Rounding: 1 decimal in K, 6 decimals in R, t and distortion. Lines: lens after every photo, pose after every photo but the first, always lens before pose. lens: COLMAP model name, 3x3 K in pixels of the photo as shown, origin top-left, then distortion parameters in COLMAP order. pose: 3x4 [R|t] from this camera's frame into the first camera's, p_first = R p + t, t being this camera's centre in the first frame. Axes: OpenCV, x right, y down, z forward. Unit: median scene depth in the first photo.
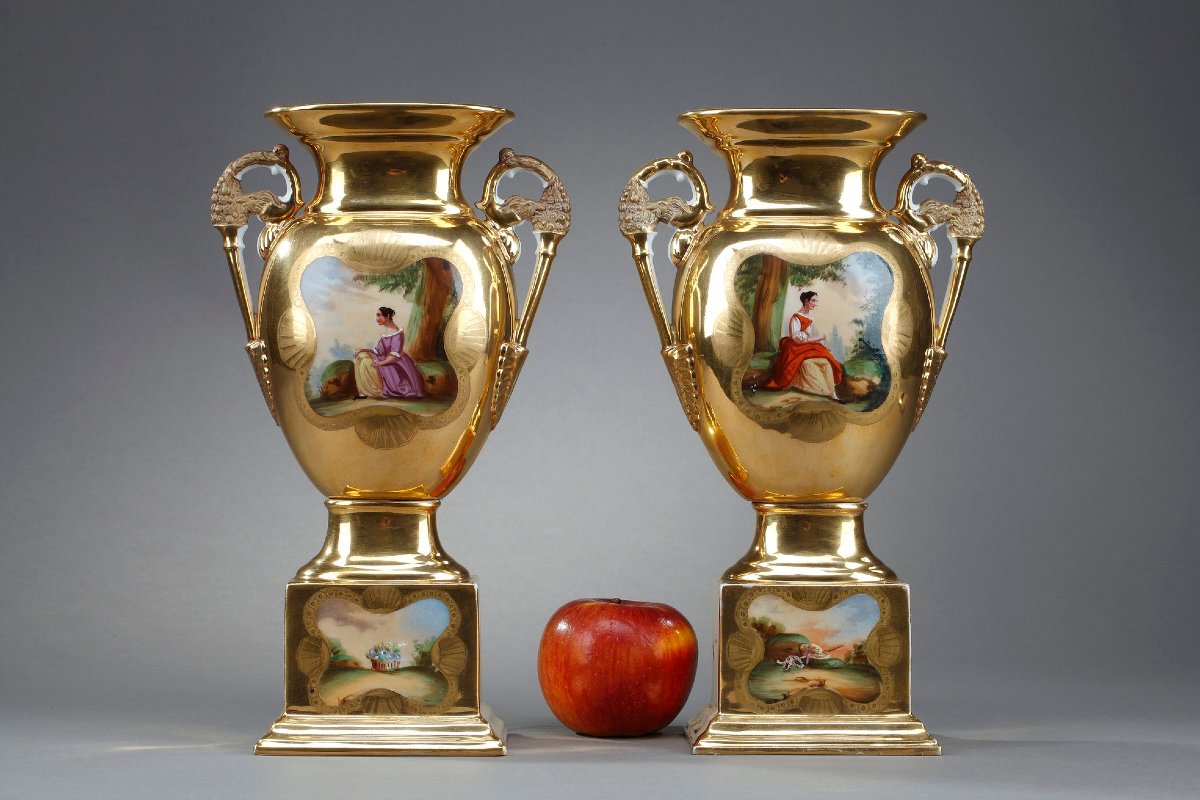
lens RADIAL K [[3537.0, 0, 599.1], [0, 3537.0, 398.4], [0, 0, 1]] dist [0.076308, 0.176956]
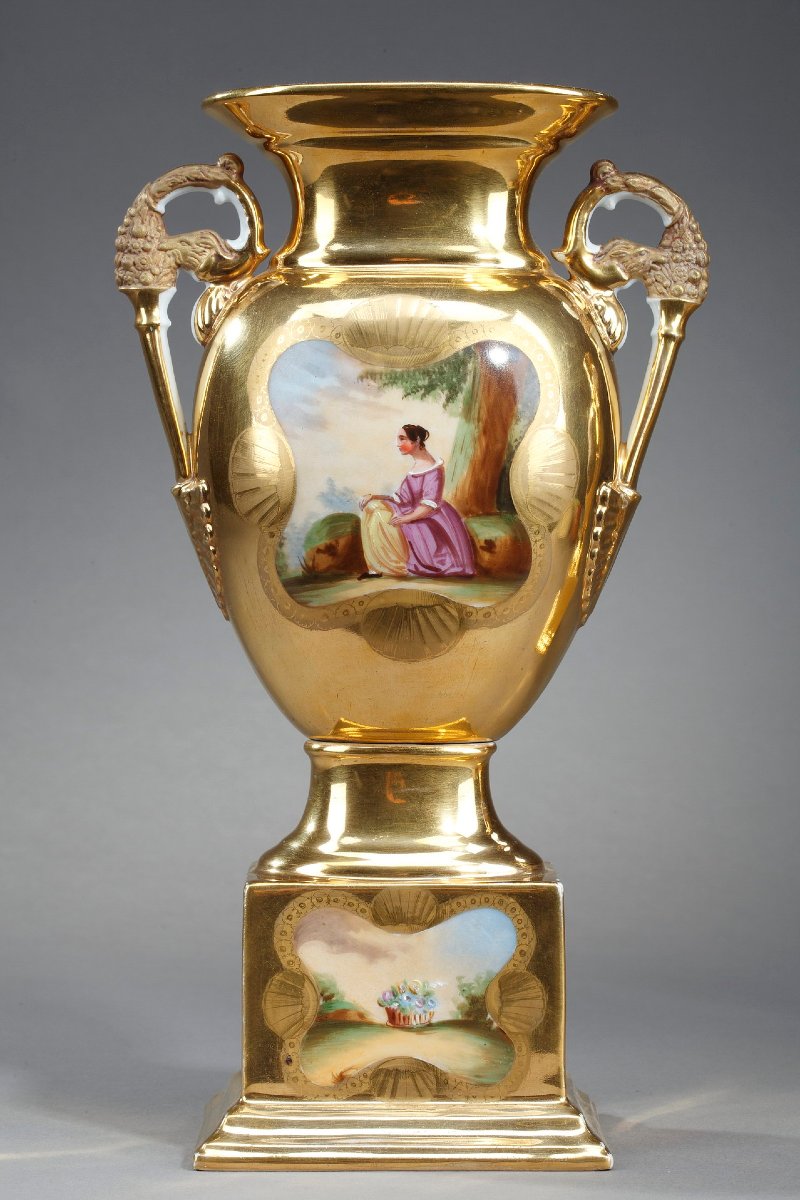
lens RADIAL K [[3569.5, 0, 398.5], [0, 3569.5, 598.8], [0, 0, 1]] dist [0.041254, 0.039833]
pose [[0.999881, -0.001142, 0.015362, -0.071135], [0.000637, 0.999462, 0.032785, -0.015950], [-0.015391, -0.032771, 0.999344, 0.391378]]
